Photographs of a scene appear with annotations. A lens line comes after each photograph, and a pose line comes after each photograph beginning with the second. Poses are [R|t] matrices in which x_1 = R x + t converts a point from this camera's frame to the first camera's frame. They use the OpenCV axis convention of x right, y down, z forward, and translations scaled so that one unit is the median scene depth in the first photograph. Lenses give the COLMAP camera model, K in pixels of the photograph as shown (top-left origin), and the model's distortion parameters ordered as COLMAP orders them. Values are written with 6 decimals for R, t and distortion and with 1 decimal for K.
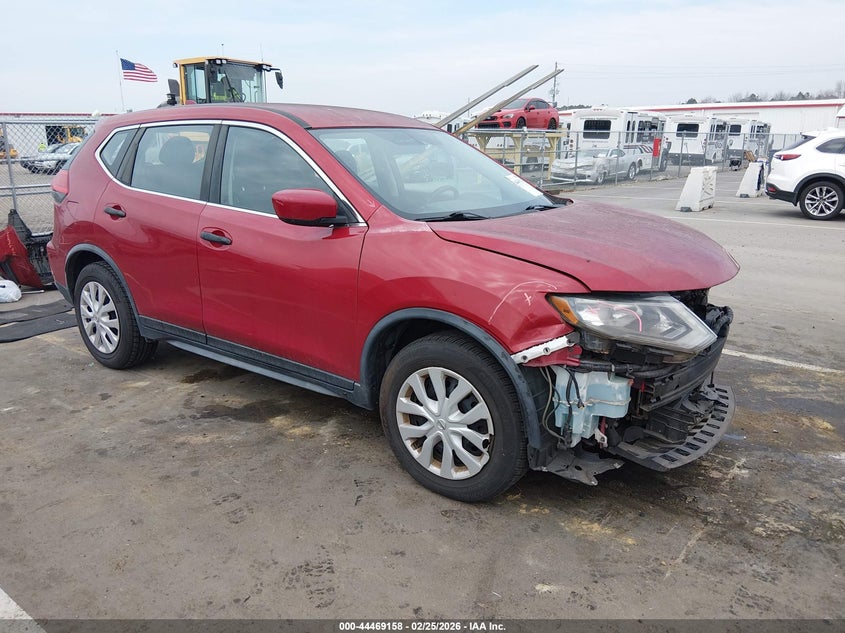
lens RADIAL K [[658.2, 0, 416.2], [0, 658.2, 310.0], [0, 0, 1]] dist [0.030680, -0.064880]
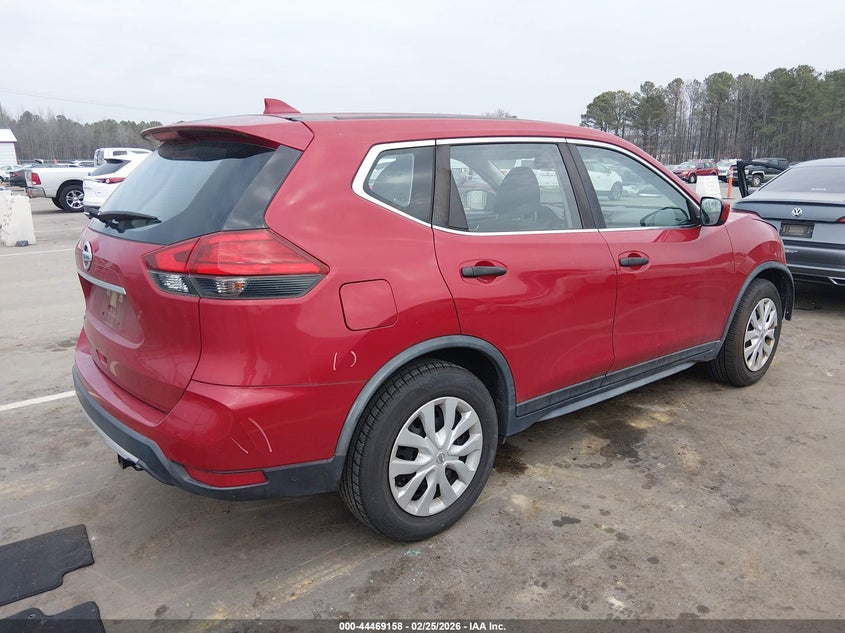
lens RADIAL K [[658.2, 0, 426.2], [0, 658.2, 313.1], [0, 0, 1]] dist [0.030680, -0.064880]
pose [[0.221226, -0.222446, 0.949514, -1.202754], [0.254837, 0.952995, 0.163887, -0.252008], [-0.941338, 0.205715, 0.267514, 0.968489]]
